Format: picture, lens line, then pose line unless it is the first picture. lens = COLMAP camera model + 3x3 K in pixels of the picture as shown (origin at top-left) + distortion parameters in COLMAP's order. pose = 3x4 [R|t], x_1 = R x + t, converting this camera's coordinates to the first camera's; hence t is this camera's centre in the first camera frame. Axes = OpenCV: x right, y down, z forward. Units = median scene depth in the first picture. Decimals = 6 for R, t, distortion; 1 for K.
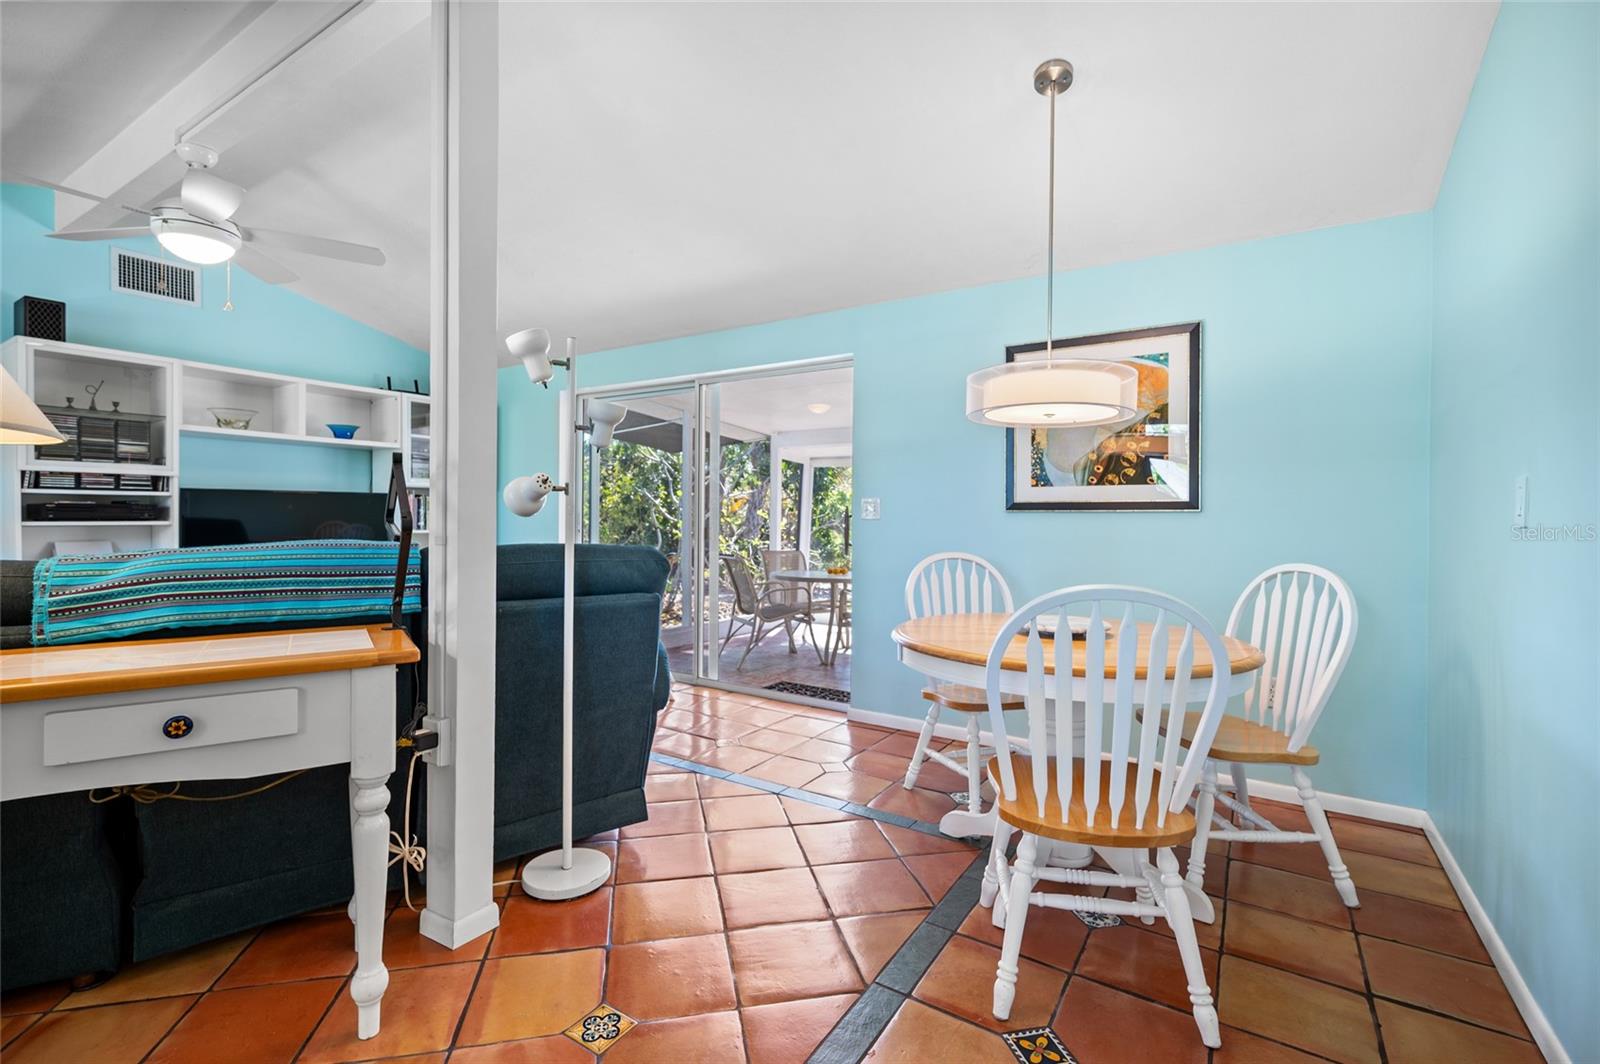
lens RADIAL K [[715.3, 0, 799.0], [0, 715.3, 525.3], [0, 0, 1]] dist [-0.000127, 0.000033]
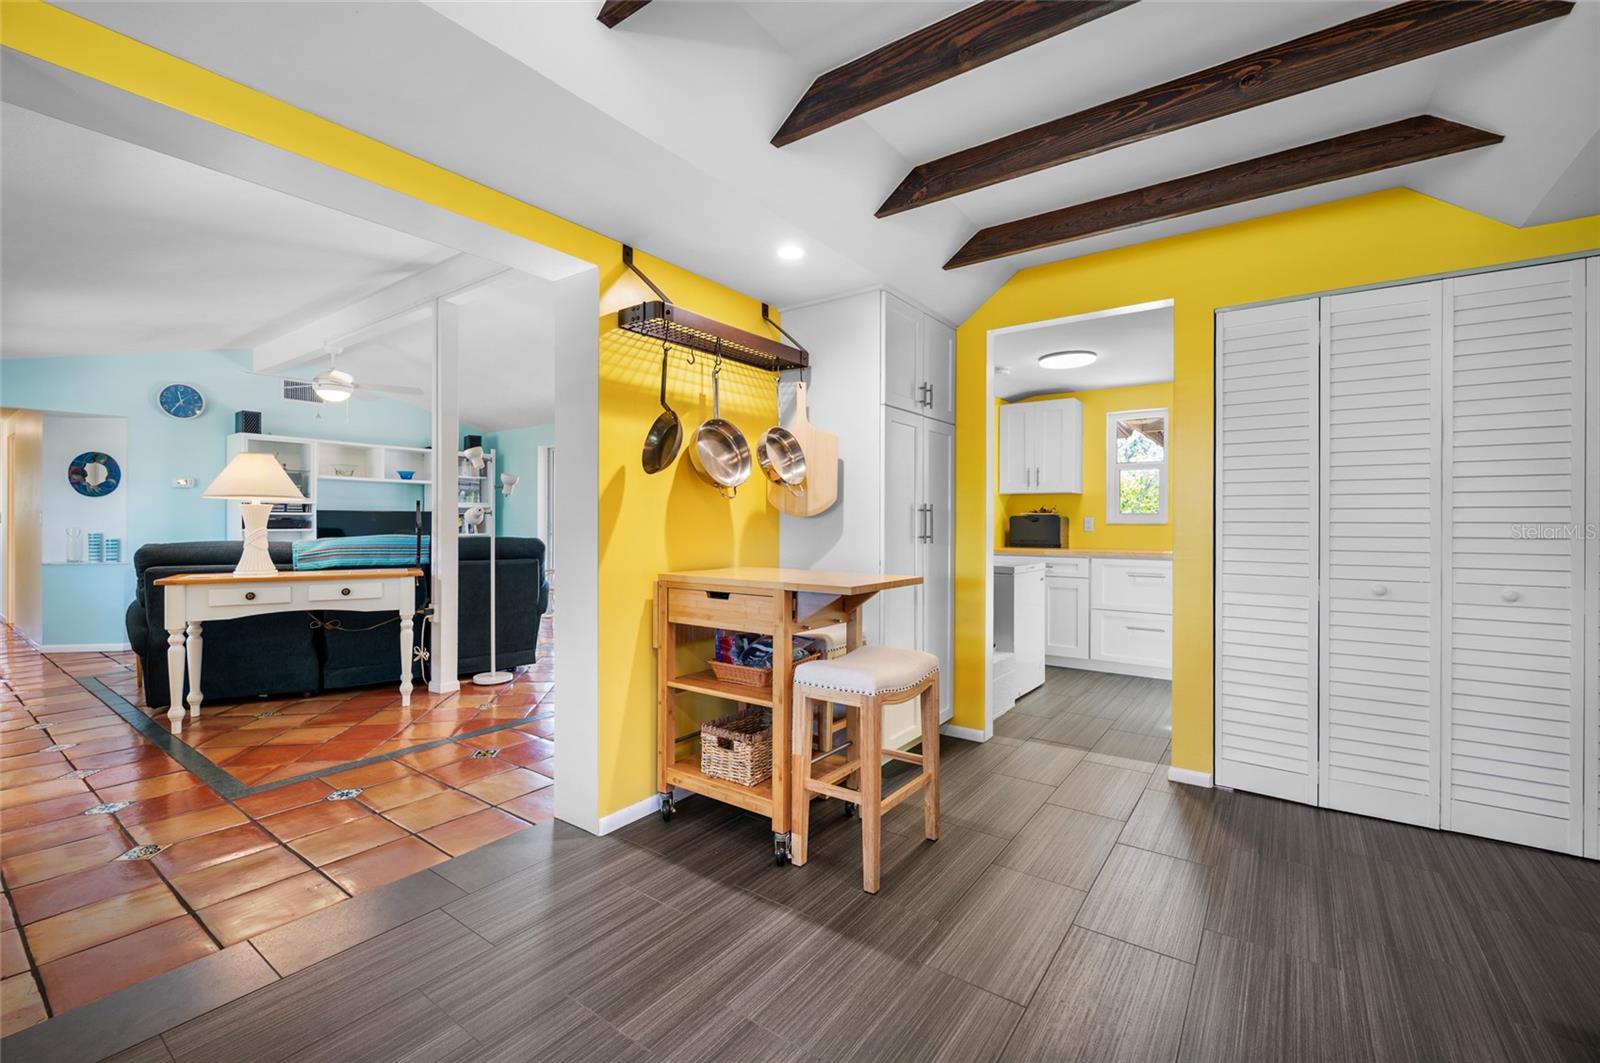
lens RADIAL K [[683.0, 0, 796.8], [0, 683.0, 529.5], [0, 0, 1]] dist [0.002389, -0.000359]
pose [[0.998107, -0.004142, -0.061359, 0.813062], [0.003771, 0.999974, -0.006156, 0.019218], [0.061383, 0.005913, 0.998097, -1.177922]]
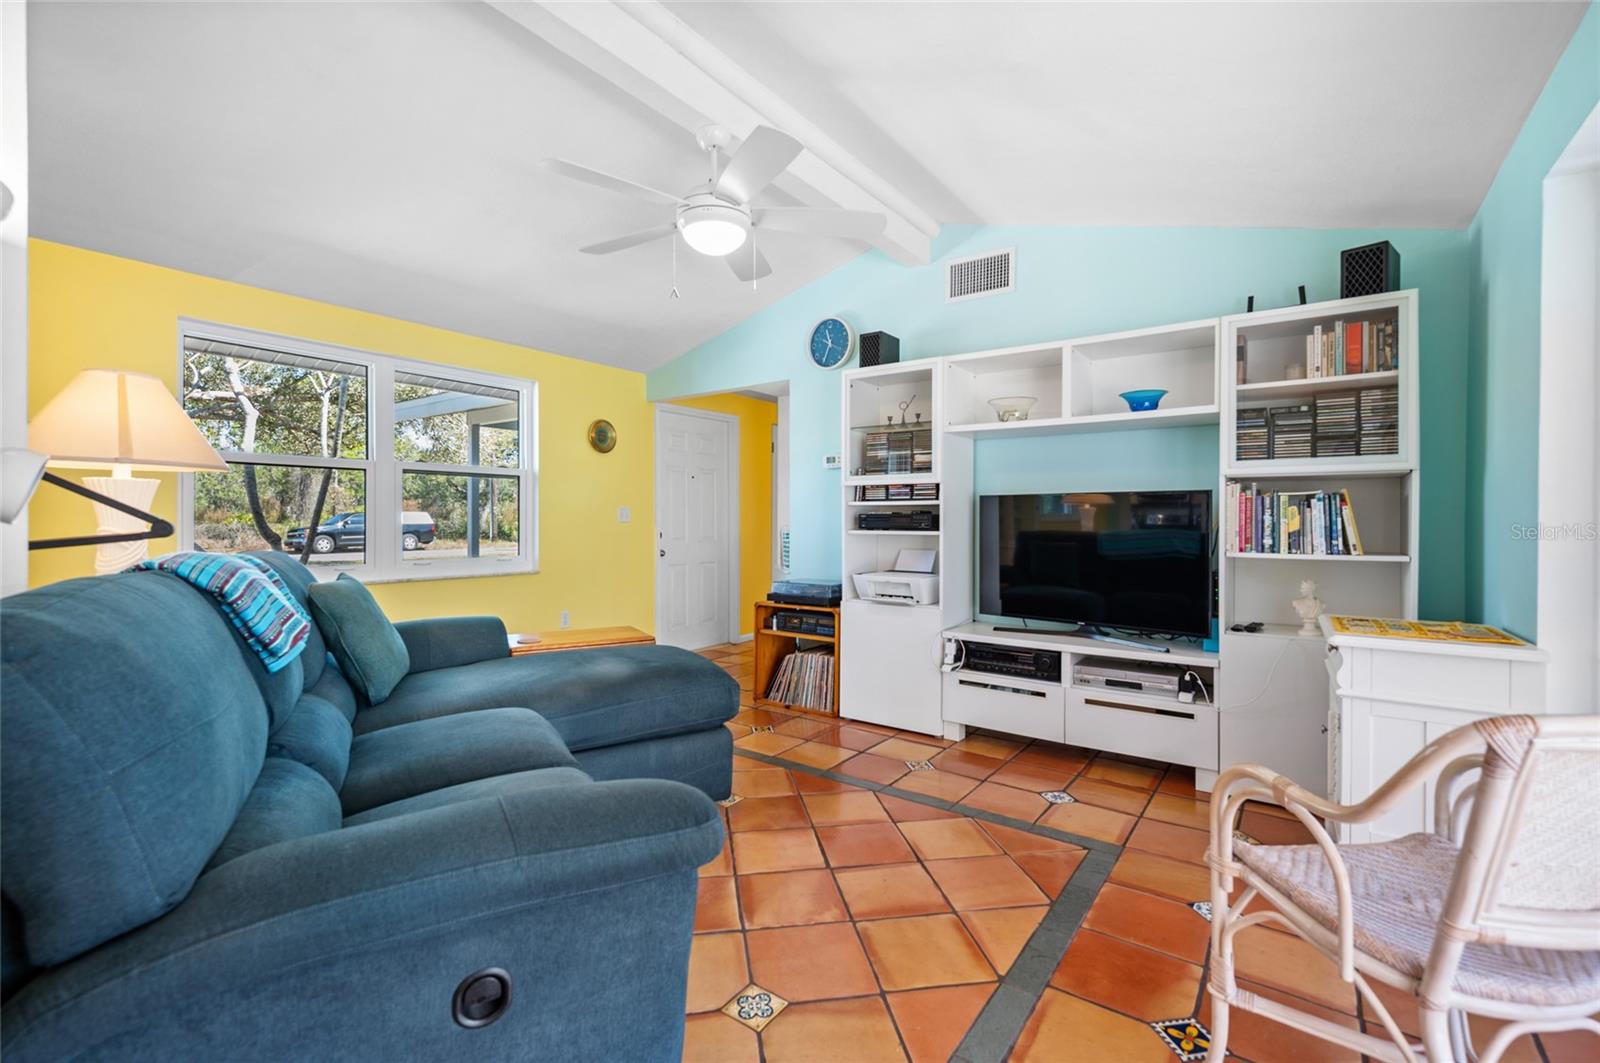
lens RADIAL K [[715.3, 0, 795.7], [0, 715.3, 521.5], [0, 0, 1]] dist [-0.000127, 0.000033]
pose [[-0.060836, -0.006326, -0.998128, 0.119254], [-0.016437, 0.999851, -0.005335, -0.018908], [0.998012, 0.016082, -0.060931, 1.583377]]
